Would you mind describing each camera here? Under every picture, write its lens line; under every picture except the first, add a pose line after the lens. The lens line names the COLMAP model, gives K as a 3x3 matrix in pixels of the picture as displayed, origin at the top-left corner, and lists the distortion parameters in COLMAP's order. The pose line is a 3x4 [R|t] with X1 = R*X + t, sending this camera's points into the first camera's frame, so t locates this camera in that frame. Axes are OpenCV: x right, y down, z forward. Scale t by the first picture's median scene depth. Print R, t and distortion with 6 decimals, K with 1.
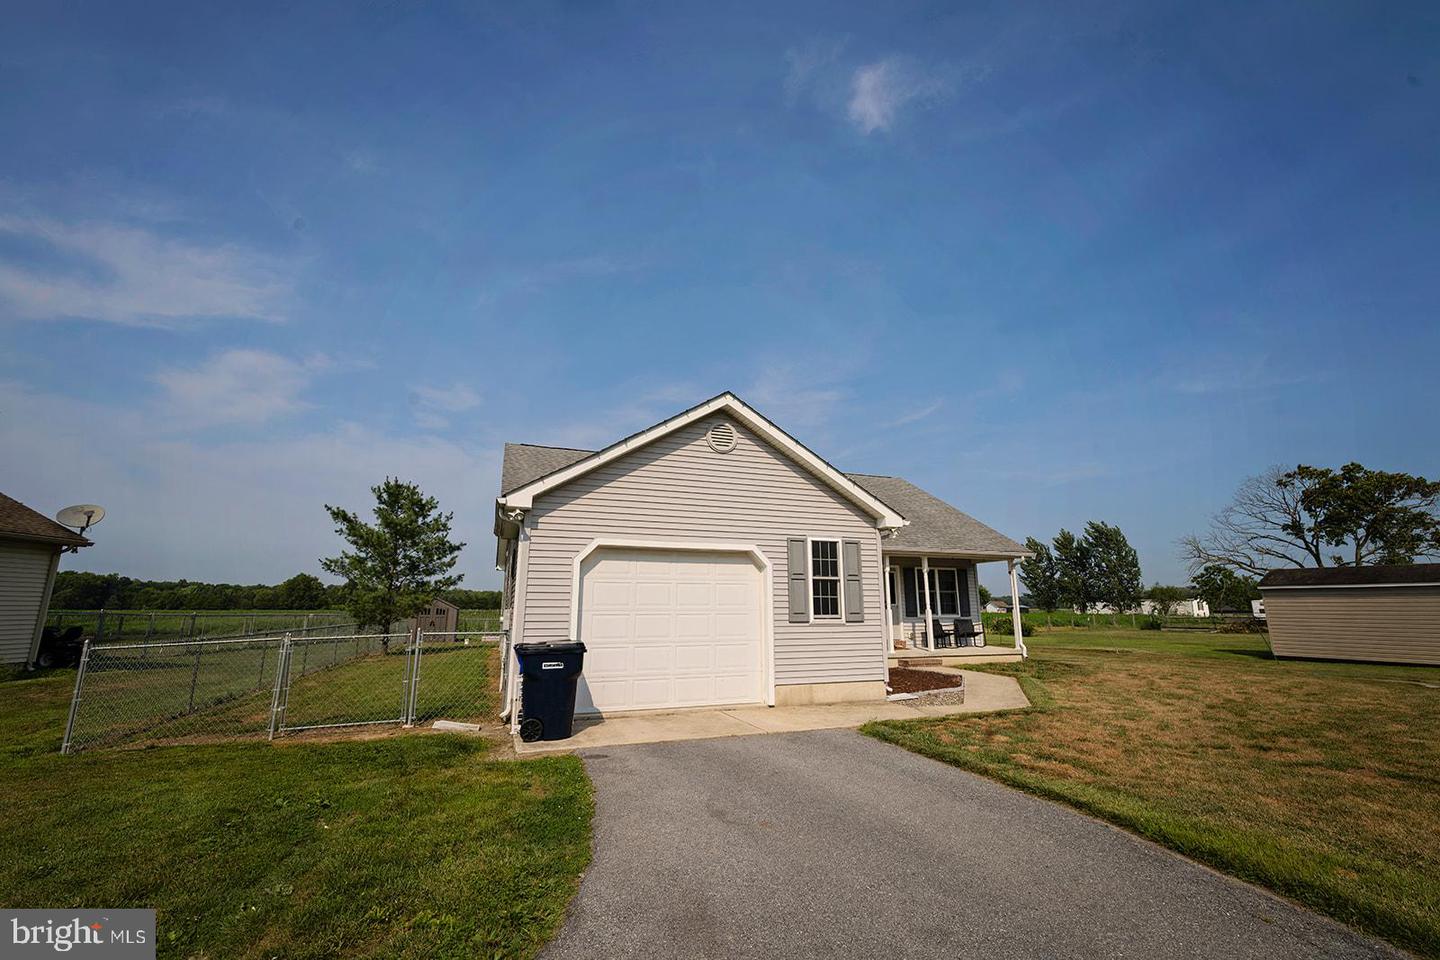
lens RADIAL K [[597.8, 0, 727.5], [0, 597.8, 476.1], [0, 0, 1]] dist [-0.000571, 0.000139]
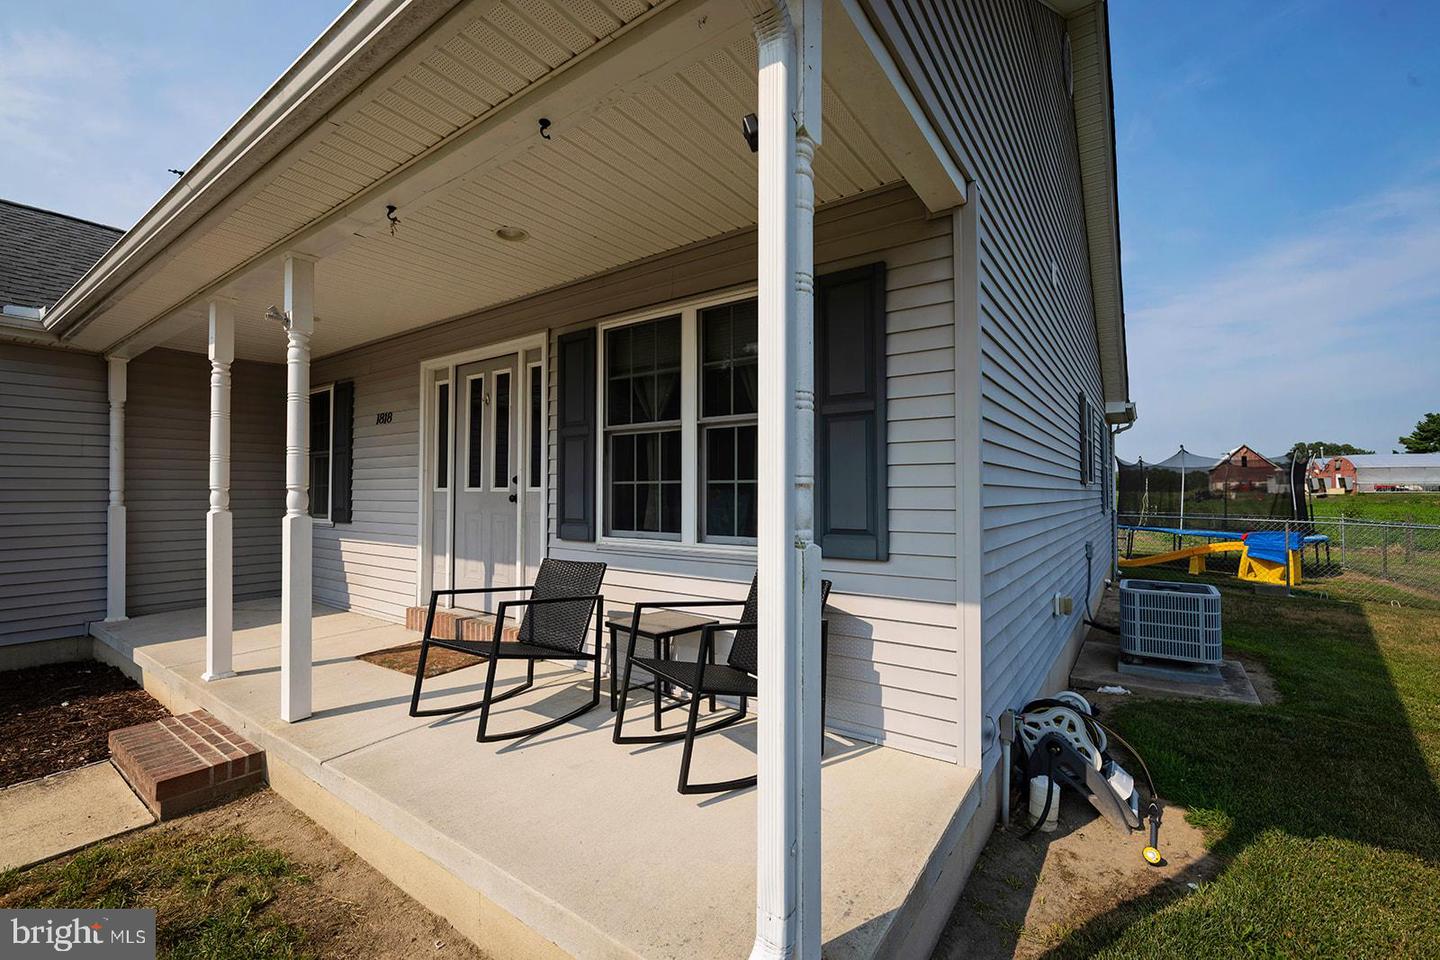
lens RADIAL K [[597.8, 0, 724.5], [0, 597.8, 483.9], [0, 0, 1]] dist [-0.000571, 0.000139]
pose [[0.560570, -0.009959, -0.828047, 0.618357], [0.178377, 0.977907, 0.108996, 0.214883], [0.808667, -0.208805, 0.549962, 1.009437]]
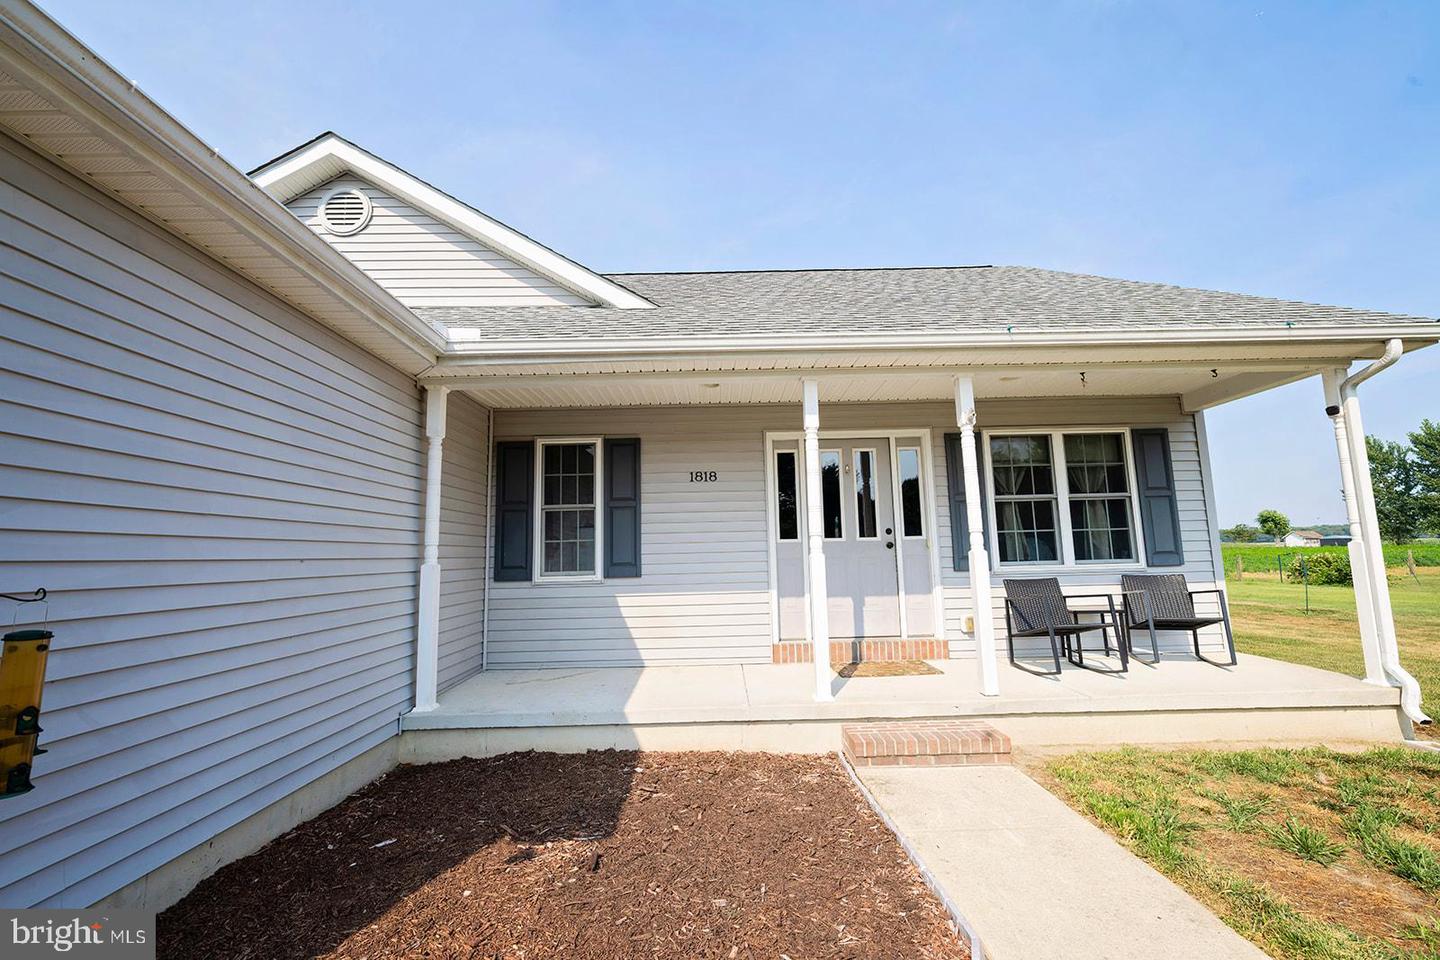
lens RADIAL K [[597.8, 0, 718.3], [0, 597.8, 481.6], [0, 0, 1]] dist [-0.000571, 0.000139]
pose [[0.935932, -0.062550, -0.346581, 0.274663], [0.097295, 0.991725, 0.083758, 0.131291], [0.338474, -0.112113, 0.934273, 0.589946]]
